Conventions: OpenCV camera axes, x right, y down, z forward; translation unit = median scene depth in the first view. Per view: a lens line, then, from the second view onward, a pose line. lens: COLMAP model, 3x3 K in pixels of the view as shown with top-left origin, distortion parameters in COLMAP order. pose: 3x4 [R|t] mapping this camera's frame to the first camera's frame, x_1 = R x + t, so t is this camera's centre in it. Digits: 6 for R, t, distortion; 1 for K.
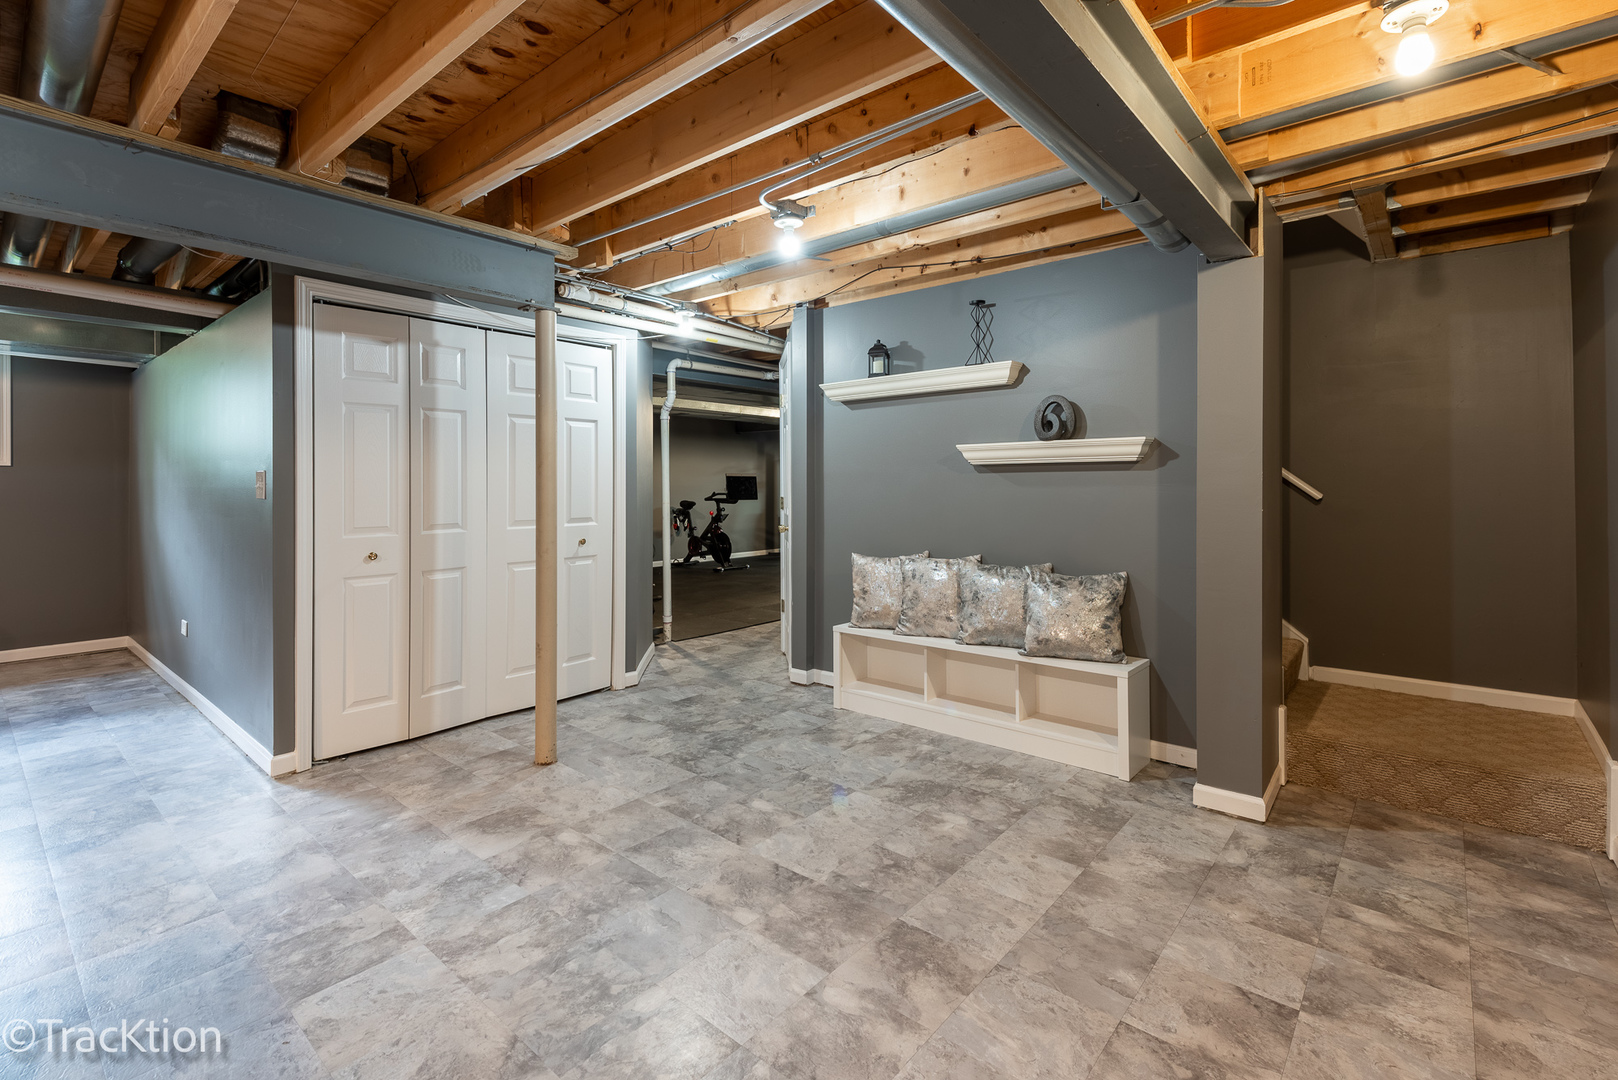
lens RADIAL K [[730.7, 0, 813.6], [0, 730.7, 484.1], [0, 0, 1]] dist [0.011632, -0.000736]
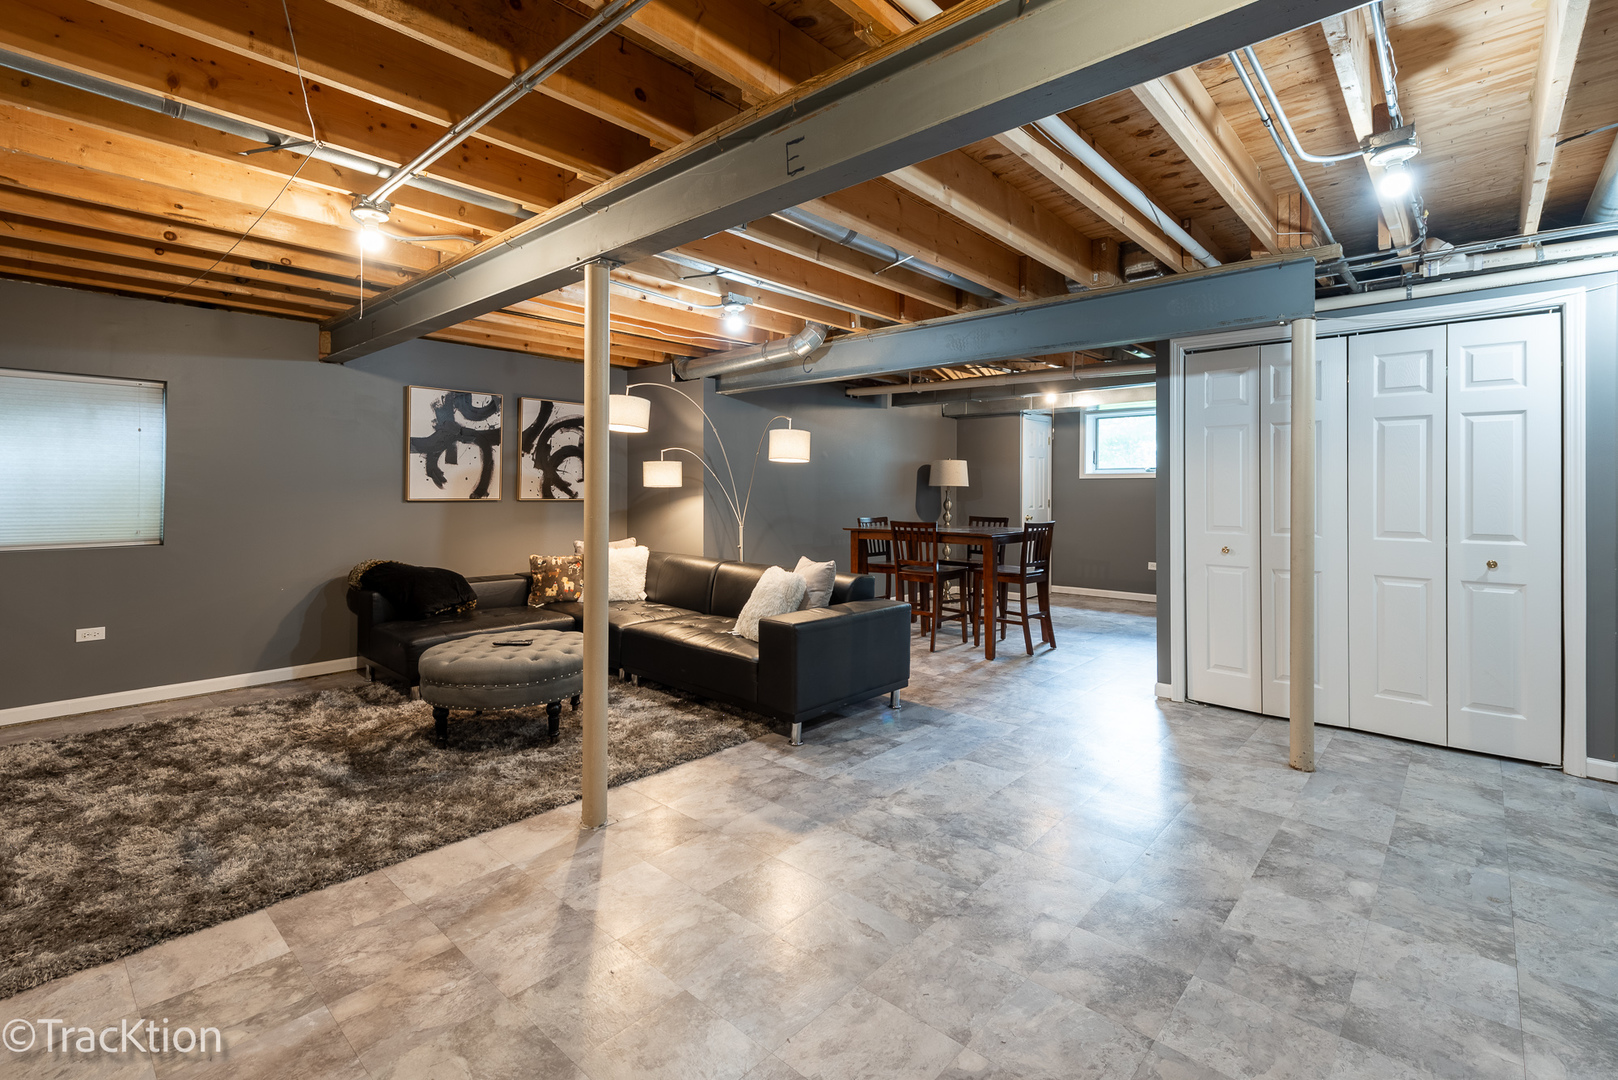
lens RADIAL K [[730.7, 0, 813.6], [0, 730.7, 484.1], [0, 0, 1]] dist [0.011632, -0.000736]
pose [[-0.024791, -0.003095, -0.999688, 0.821536], [-0.004159, 0.999987, -0.002992, -0.006386], [0.999684, 0.004083, -0.024804, 0.438373]]
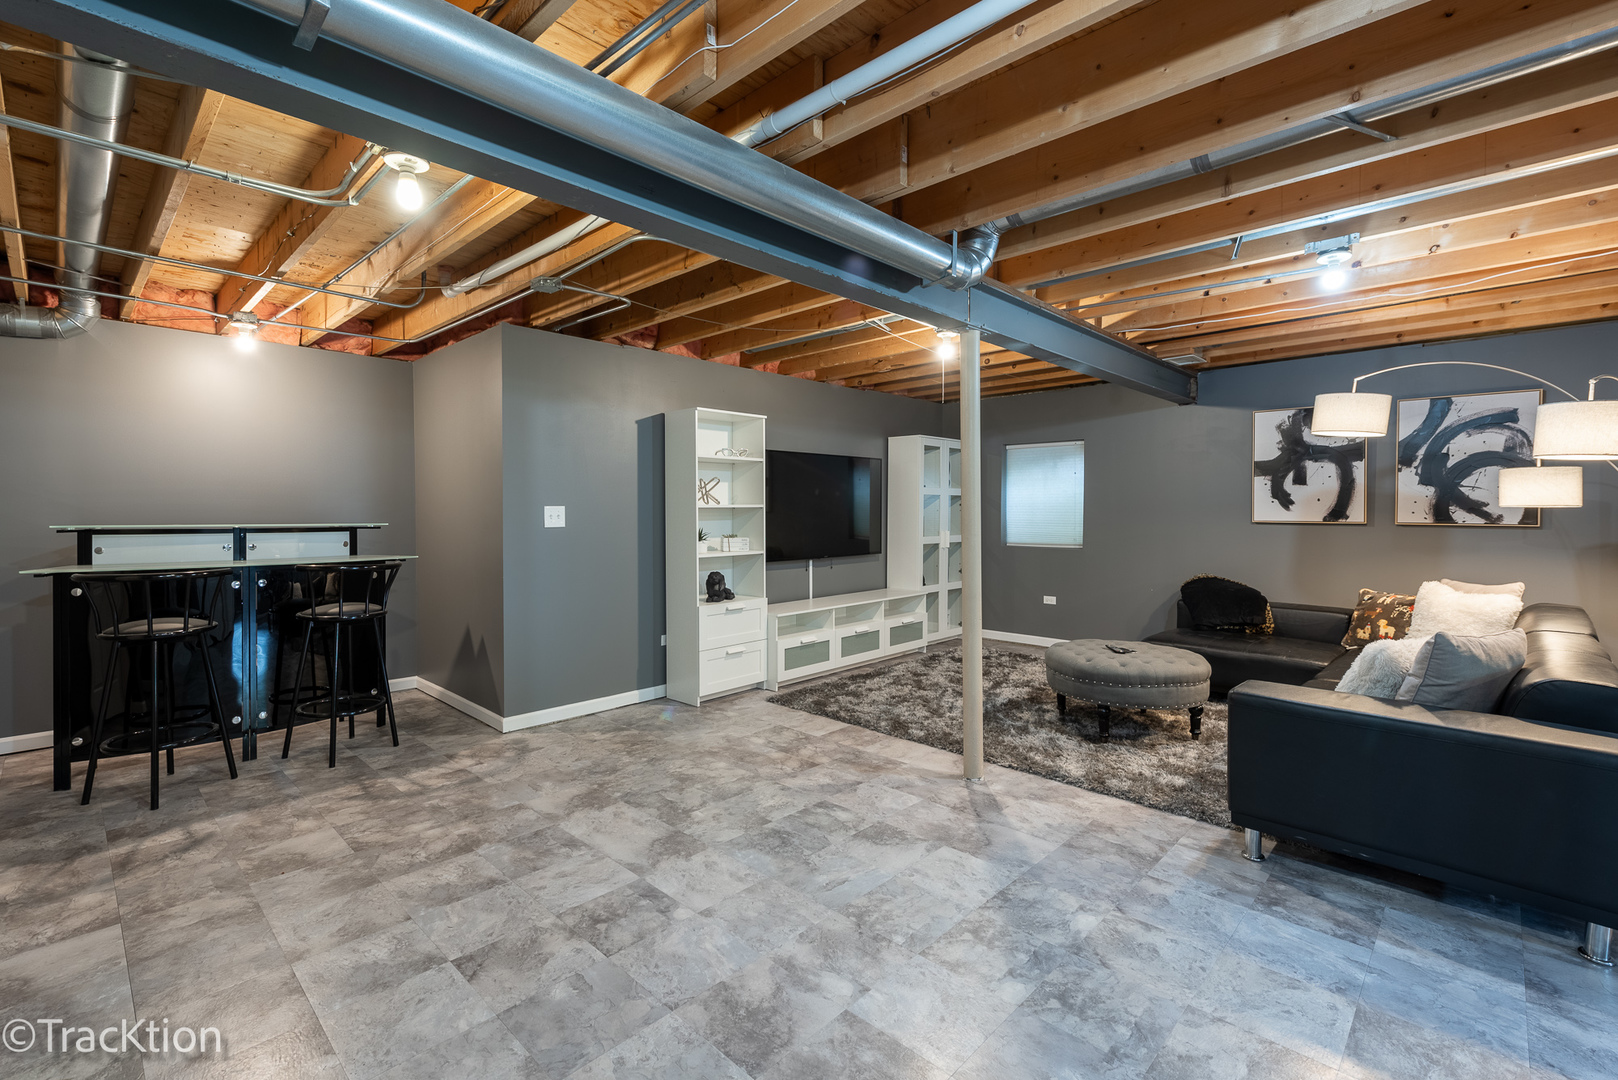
lens RADIAL K [[716.9, 0, 807.2], [0, 716.9, 521.1], [0, 0, 1]] dist [0.014205, -0.000259]
pose [[-0.998239, 0.003972, 0.059180, 0.010075], [0.004930, 0.999859, 0.016043, -0.004975], [-0.059108, 0.016306, -0.998118, 1.384006]]
